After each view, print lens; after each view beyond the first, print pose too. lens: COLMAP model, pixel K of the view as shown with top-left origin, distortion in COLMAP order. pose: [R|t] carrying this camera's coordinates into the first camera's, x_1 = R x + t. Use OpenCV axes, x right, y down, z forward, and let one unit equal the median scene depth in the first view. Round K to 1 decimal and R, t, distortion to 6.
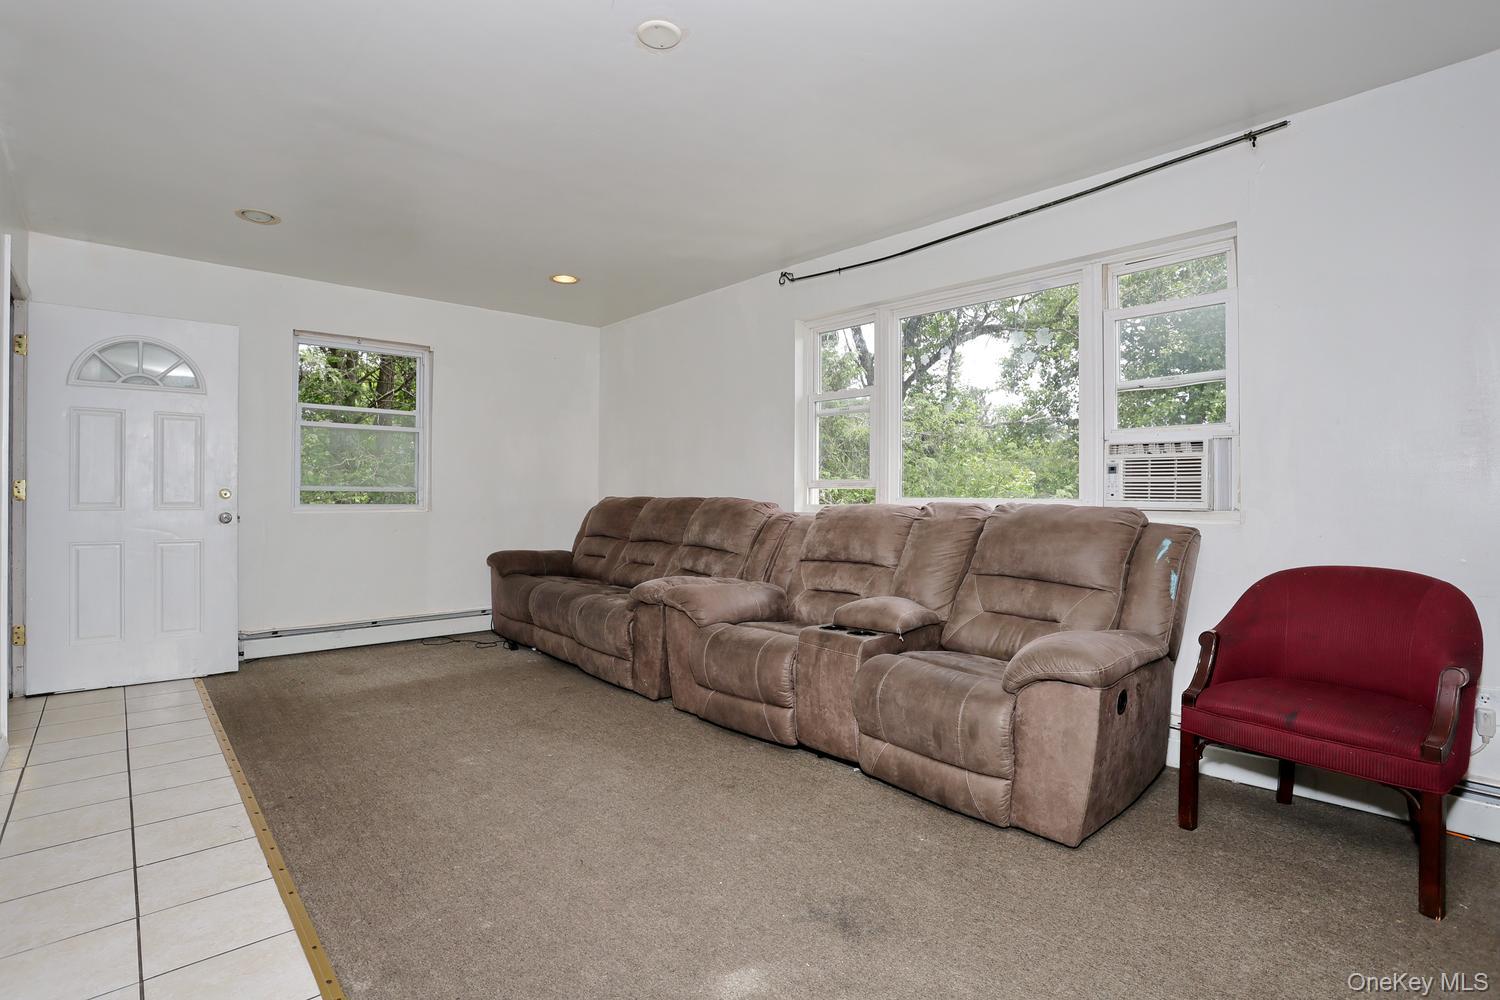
lens RADIAL K [[721.0, 0, 739.7], [0, 721.0, 501.0], [0, 0, 1]] dist [-0.048341, 0.005035]
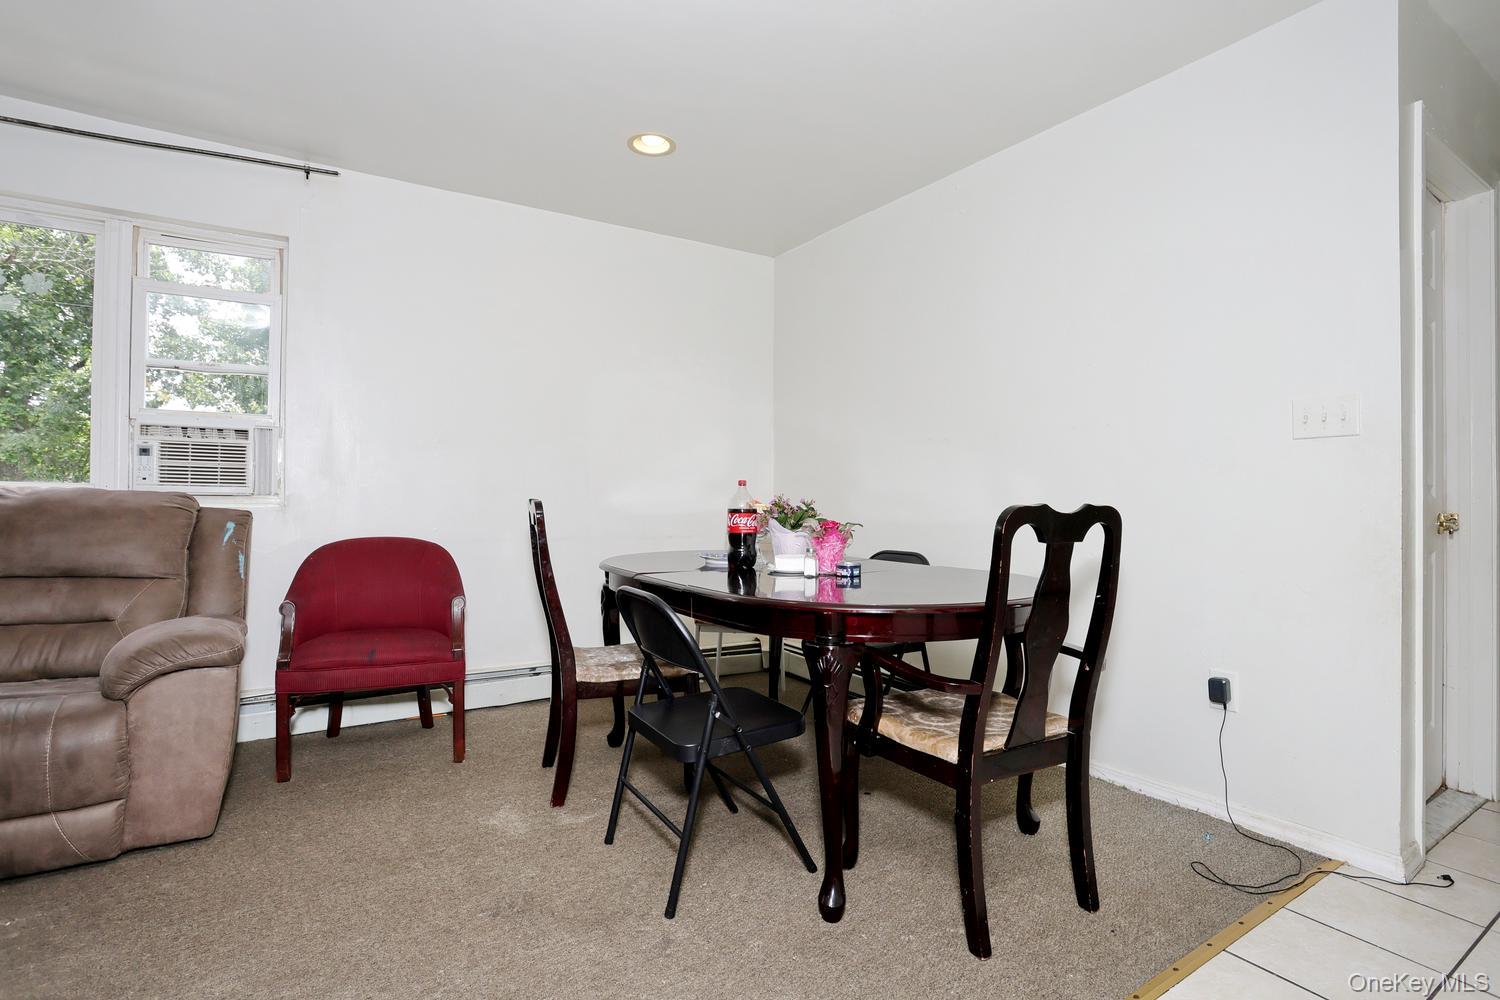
lens RADIAL K [[717.1, 0, 736.2], [0, 717.1, 494.8], [0, 0, 1]] dist [-0.014752, 0.001099]
pose [[0.182351, 0.003566, 0.983227, -0.270919], [-0.005741, 0.999980, -0.002562, 0.011754], [-0.983217, -0.005178, 0.182367, 0.077538]]
